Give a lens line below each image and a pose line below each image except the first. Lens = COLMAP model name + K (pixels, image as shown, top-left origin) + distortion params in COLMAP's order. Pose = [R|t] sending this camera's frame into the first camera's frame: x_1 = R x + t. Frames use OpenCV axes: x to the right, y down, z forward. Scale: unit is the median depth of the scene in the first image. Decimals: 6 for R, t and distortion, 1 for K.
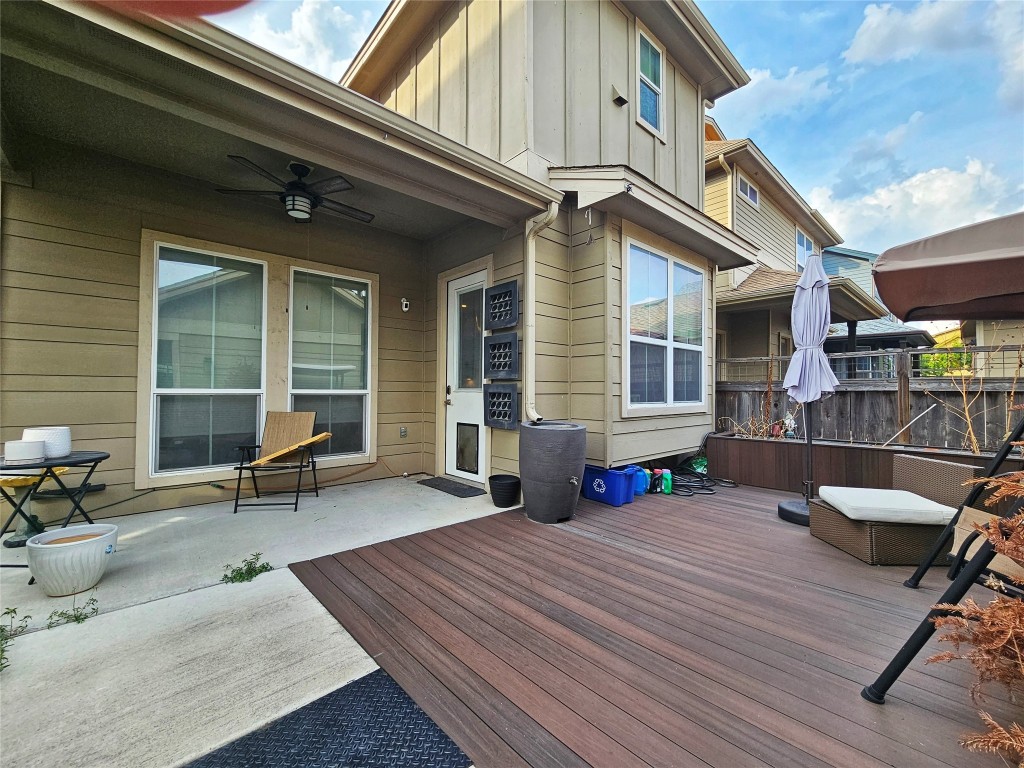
lens RADIAL K [[440.0, 0, 510.7], [0, 440.0, 384.9], [0, 0, 1]] dist [0.001211, 0.001100]
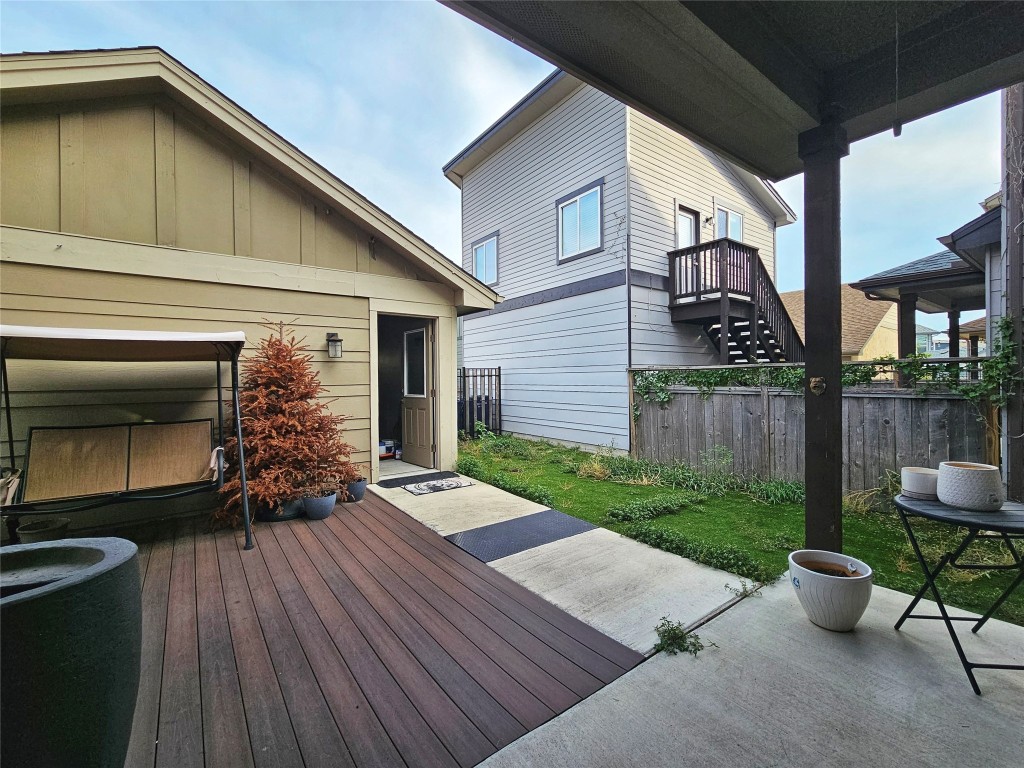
lens RADIAL K [[440.0, 0, 510.6], [0, 440.0, 380.9], [0, 0, 1]] dist [0.001211, 0.001100]
pose [[-0.995403, -0.000726, 0.095776, -0.377032], [-0.000833, 0.999999, -0.001080, -0.045464], [-0.095775, -0.001155, -0.995402, 1.841644]]
